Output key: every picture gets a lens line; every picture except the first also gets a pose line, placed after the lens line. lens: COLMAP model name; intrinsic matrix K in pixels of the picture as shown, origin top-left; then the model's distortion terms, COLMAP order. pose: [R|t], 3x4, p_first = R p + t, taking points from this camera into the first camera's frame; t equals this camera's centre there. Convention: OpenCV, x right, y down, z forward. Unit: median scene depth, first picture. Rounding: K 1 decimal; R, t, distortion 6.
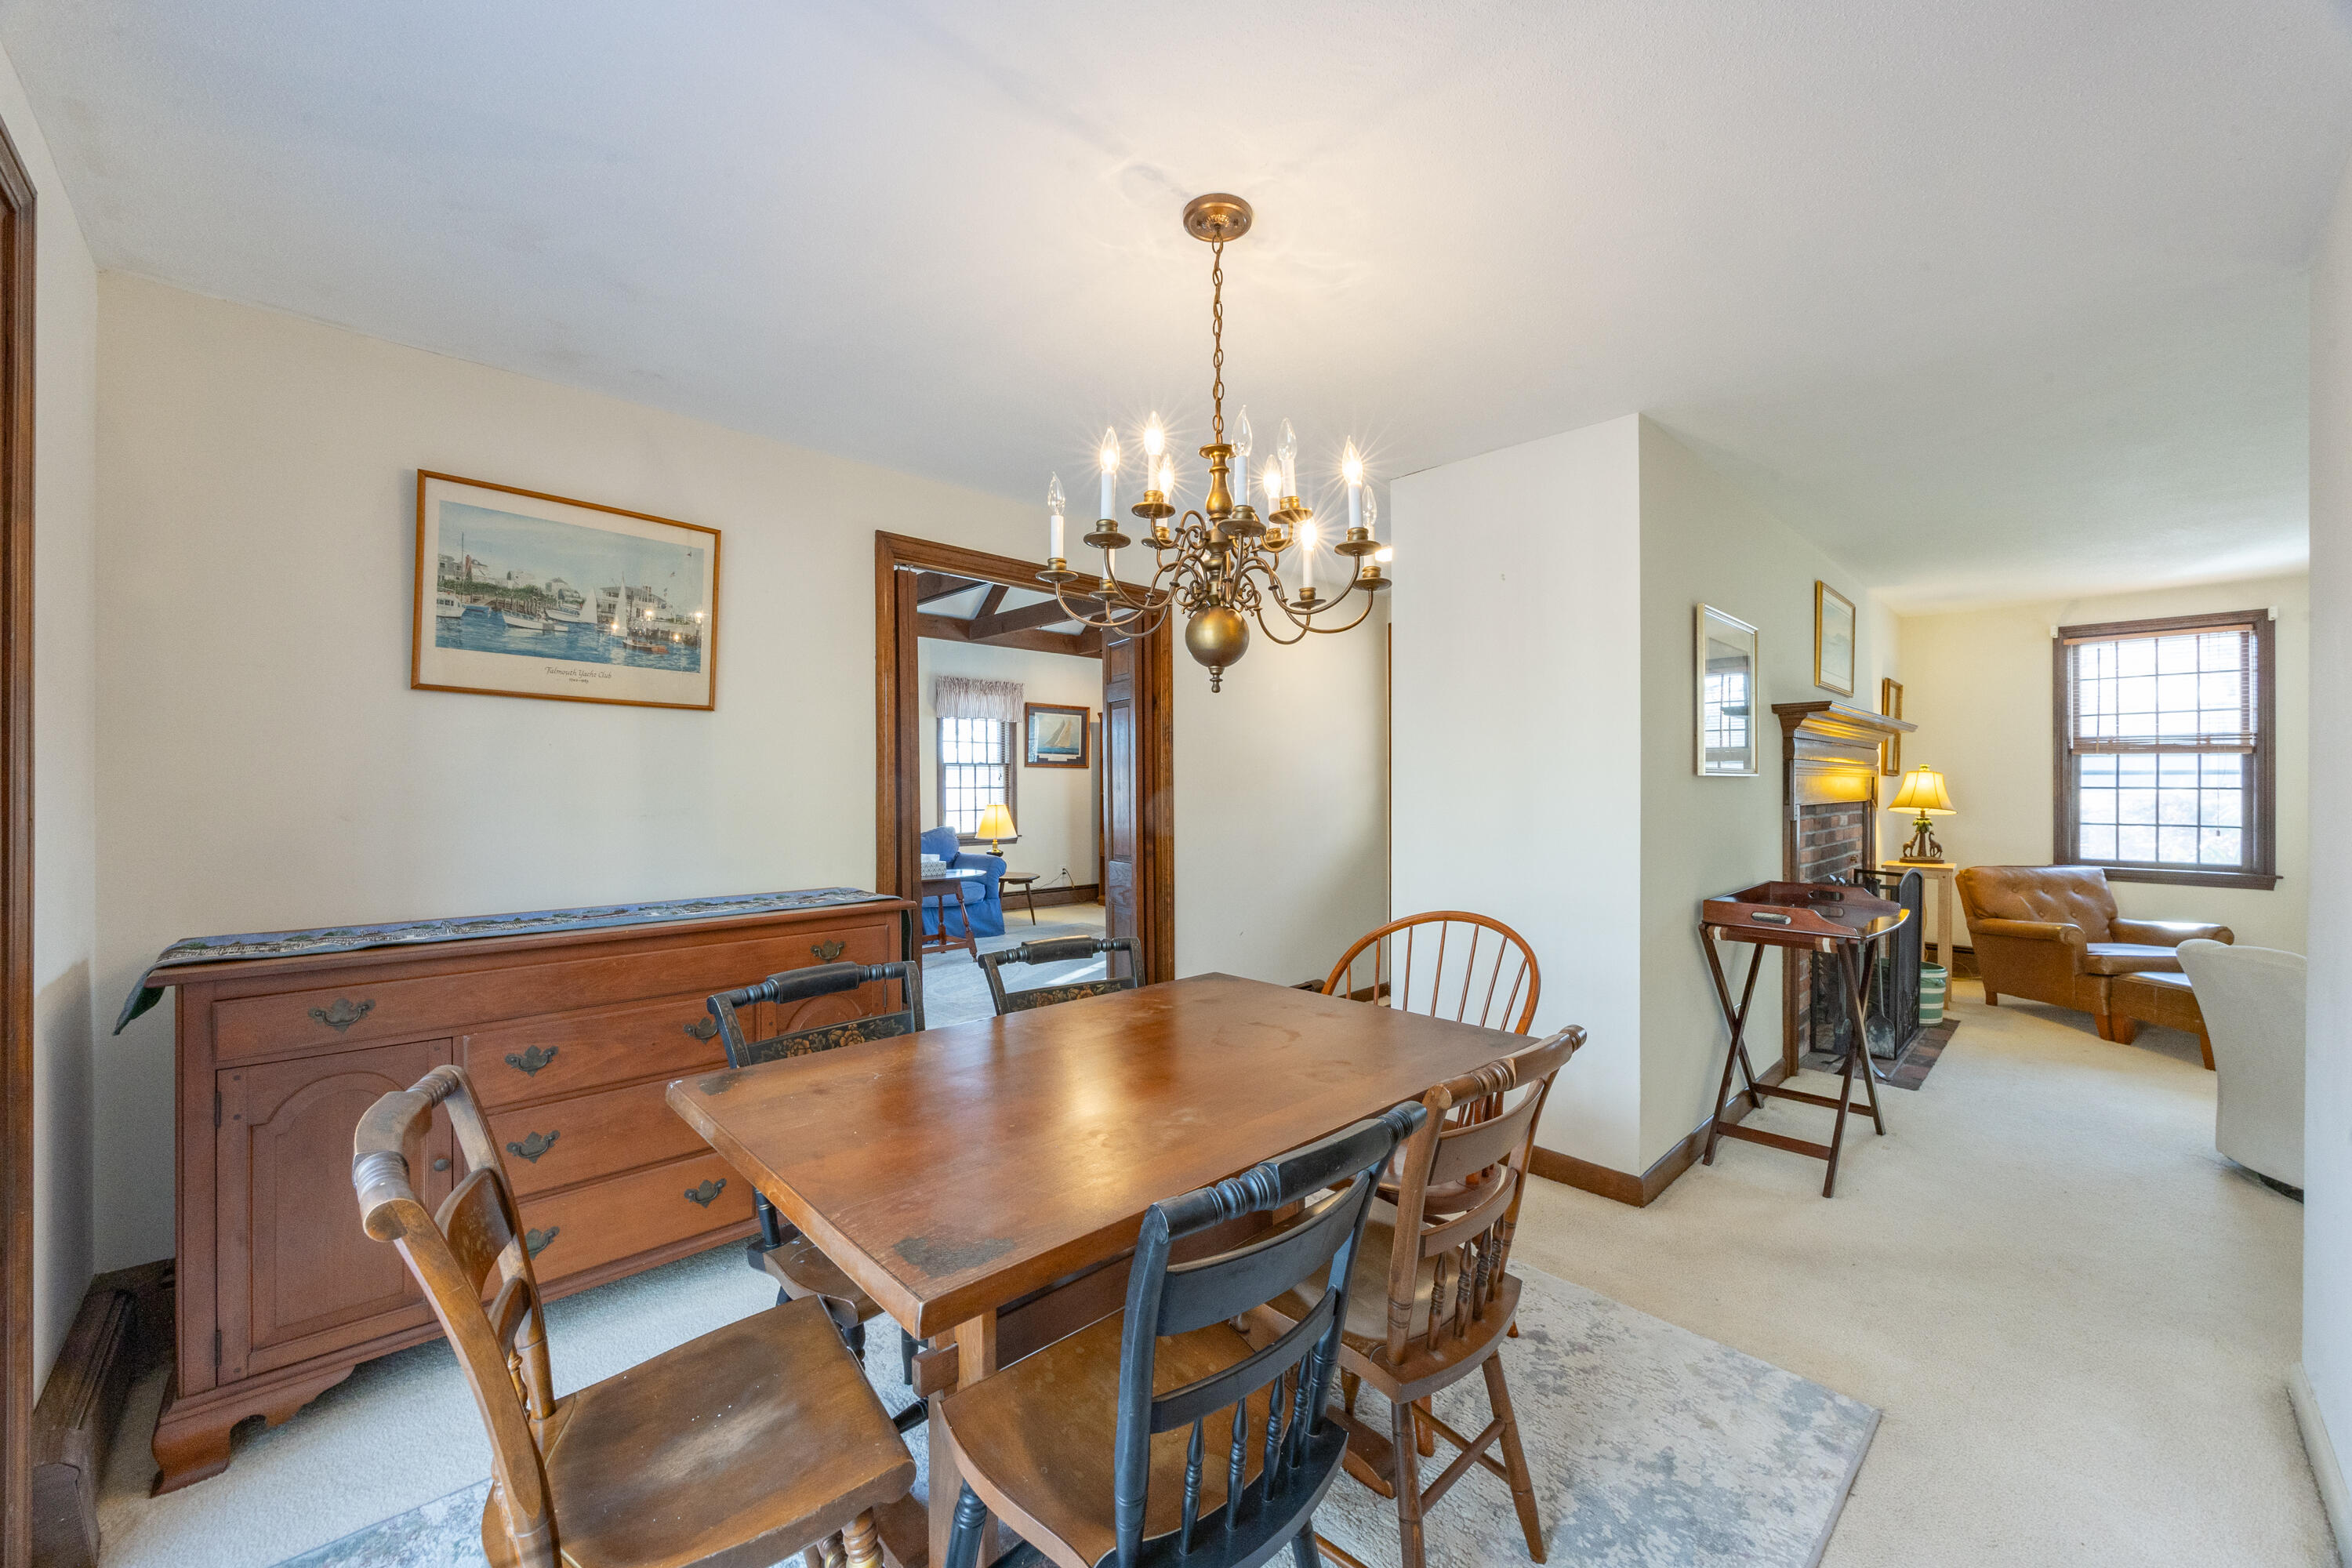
lens RADIAL K [[891.0, 0, 1193.2], [0, 891.0, 782.6], [0, 0, 1]] dist [0.002230, -0.000057]
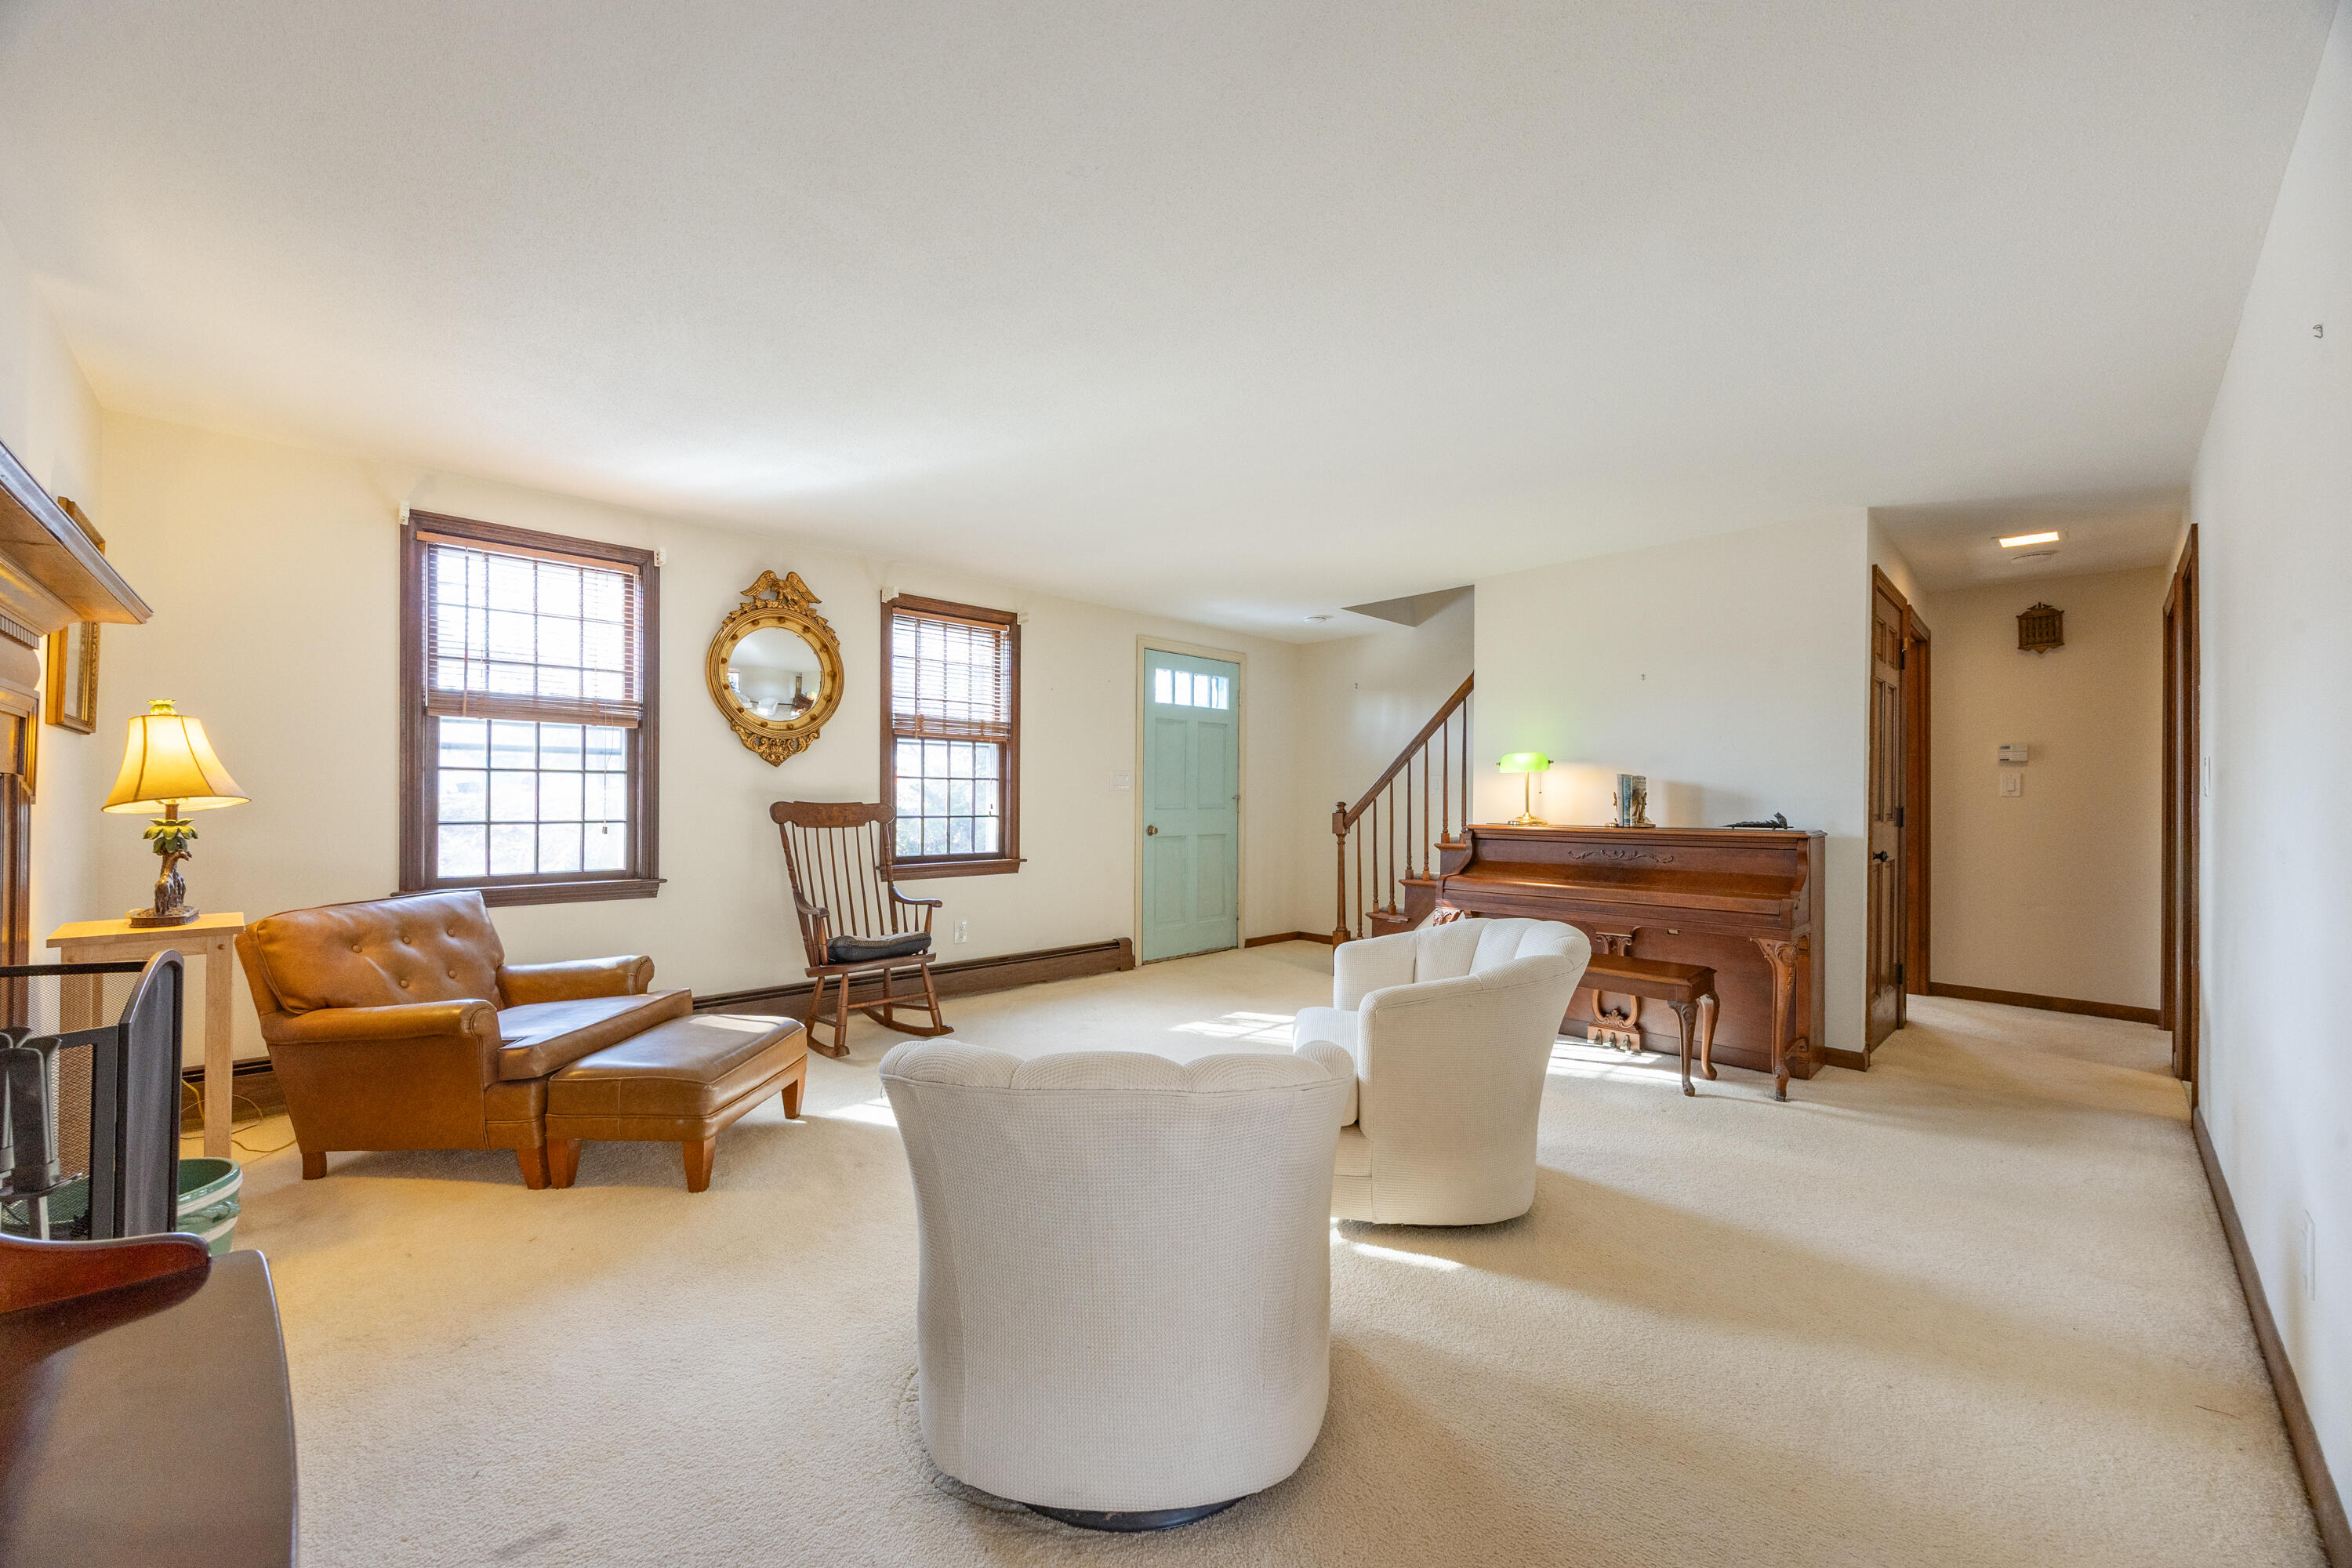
lens RADIAL K [[891.0, 0, 1174.0], [0, 891.0, 792.9], [0, 0, 1]] dist [0.002230, -0.000057]
pose [[0.004812, 0.005281, 0.999974, 0.371025], [-0.003326, 0.999981, -0.005266, 0.026326], [-0.999983, -0.003300, 0.004829, 0.490624]]
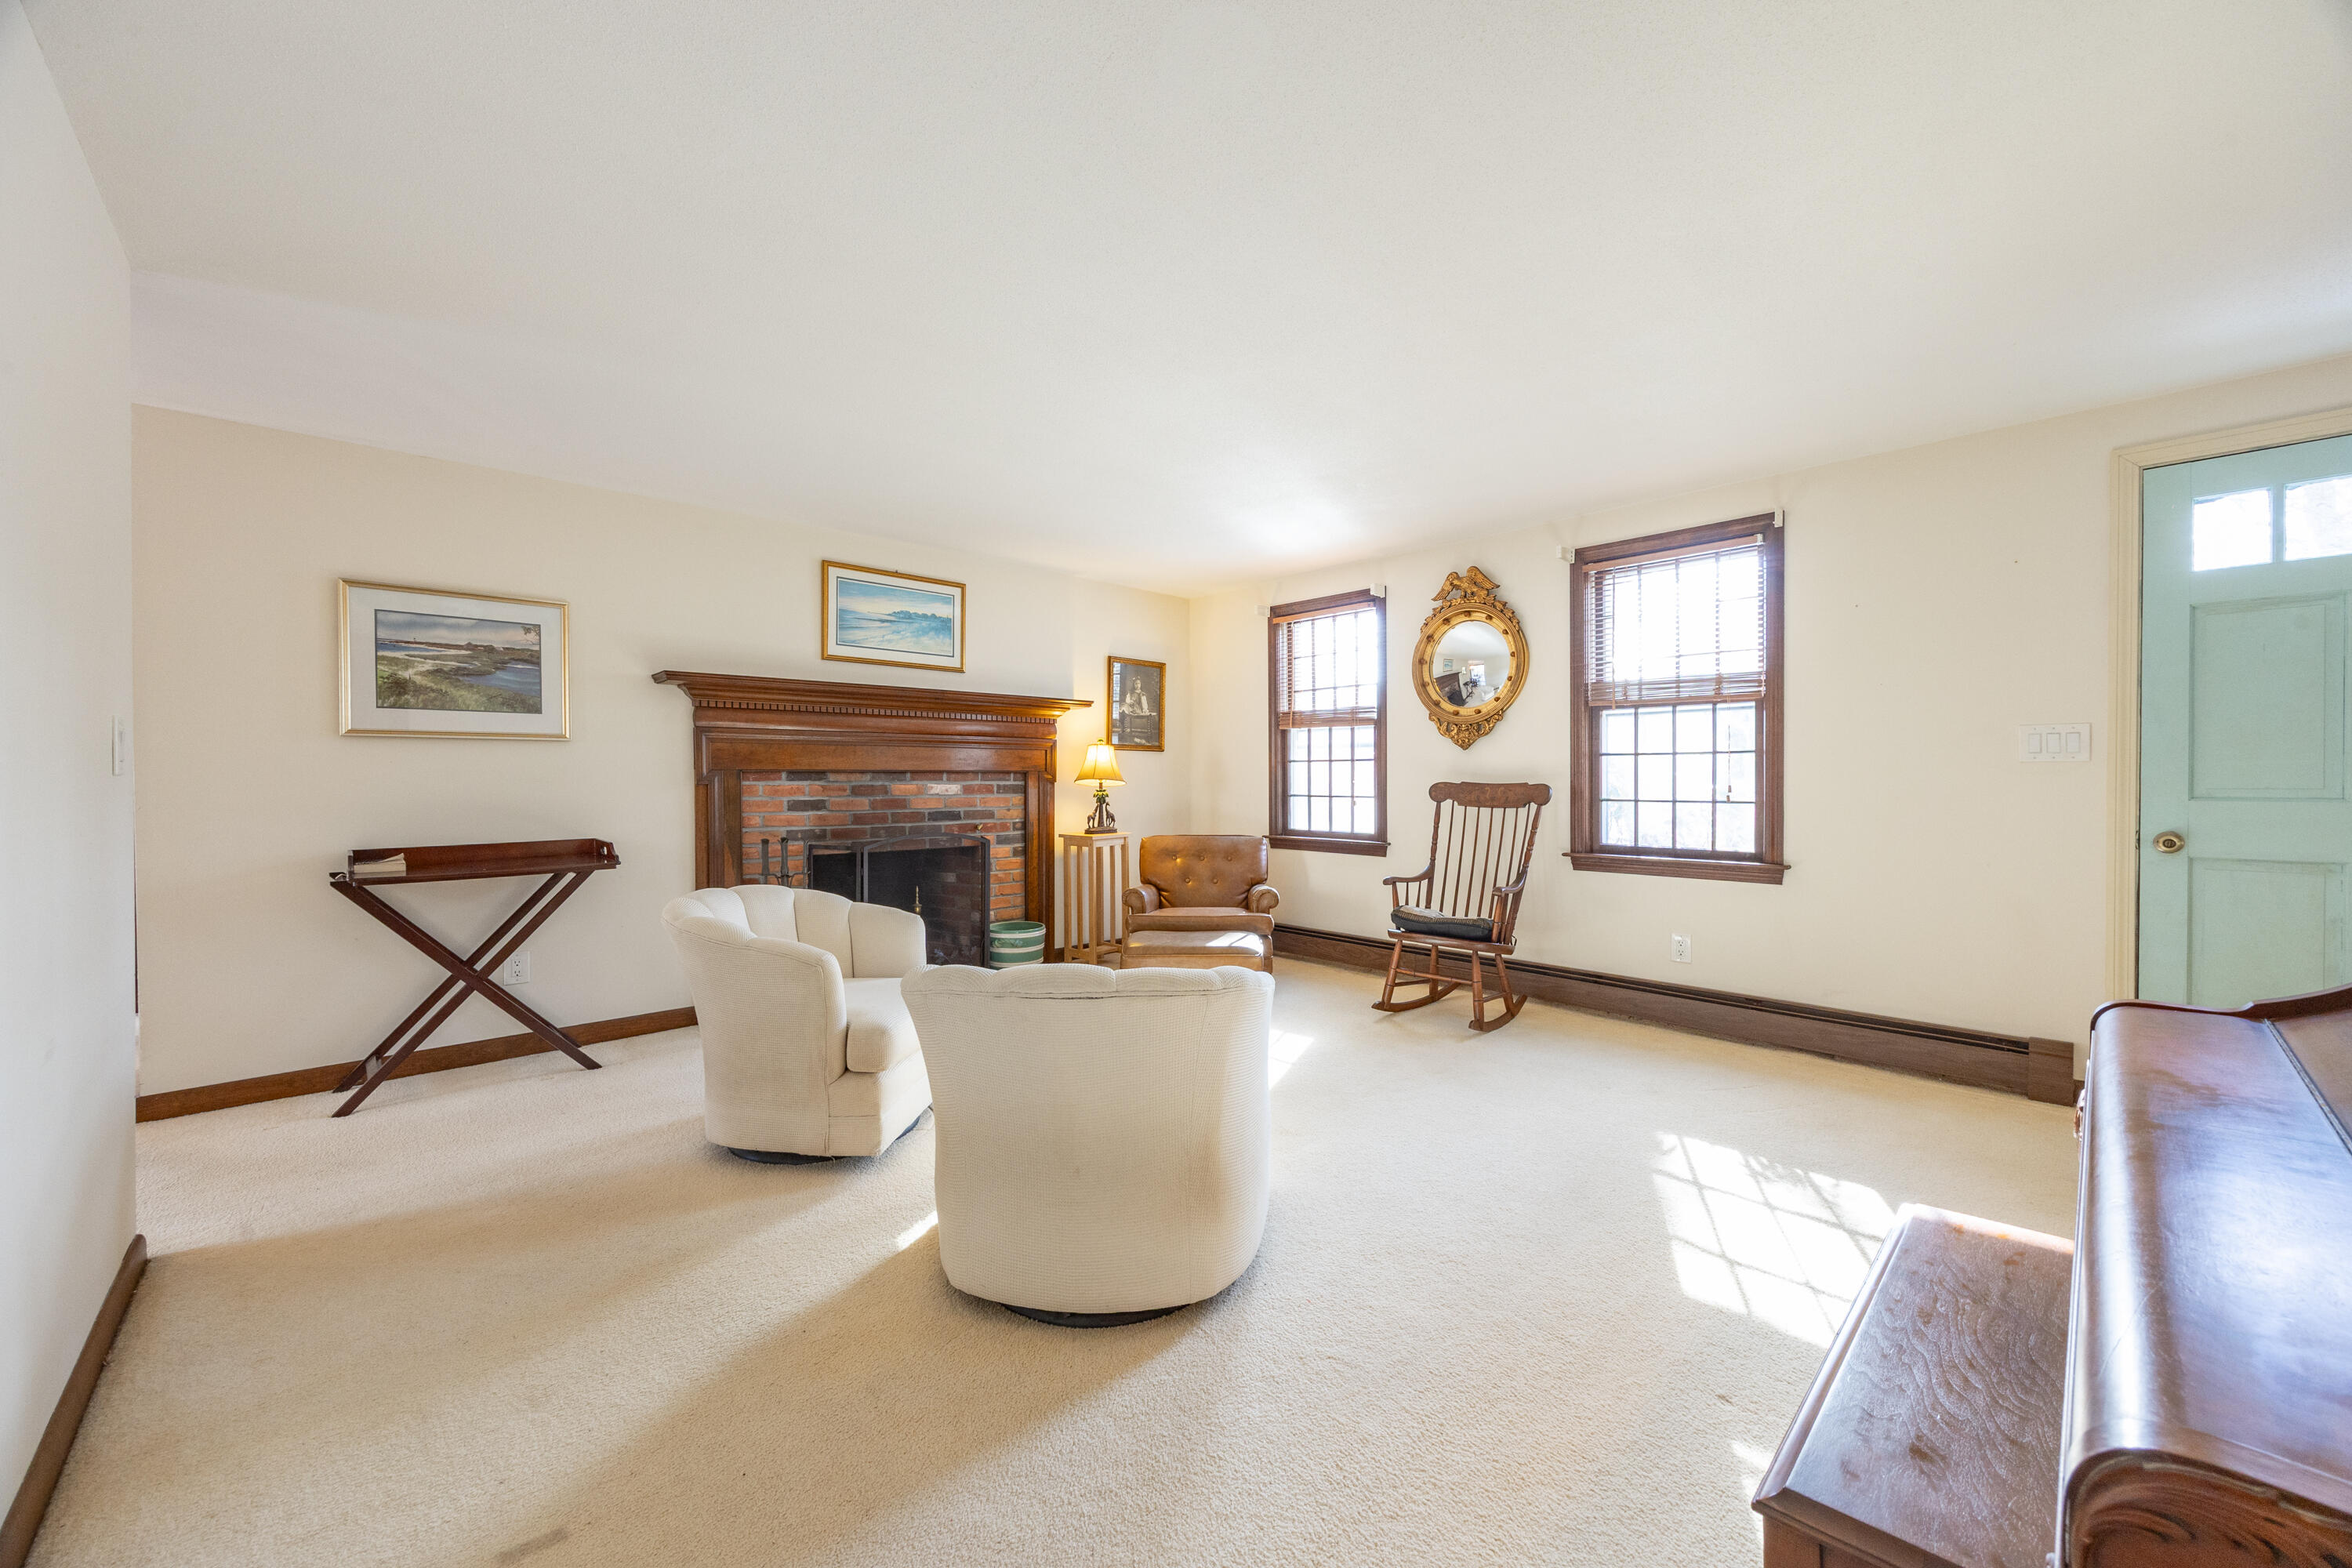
lens RADIAL K [[891.0, 0, 1161.2], [0, 891.0, 784.0], [0, 0, 1]] dist [0.002230, -0.000057]
pose [[0.999851, -0.003339, -0.016965, 0.906449], [0.003428, 0.999981, 0.005175, 0.027707], [0.016947, -0.005232, 0.999843, -0.040362]]
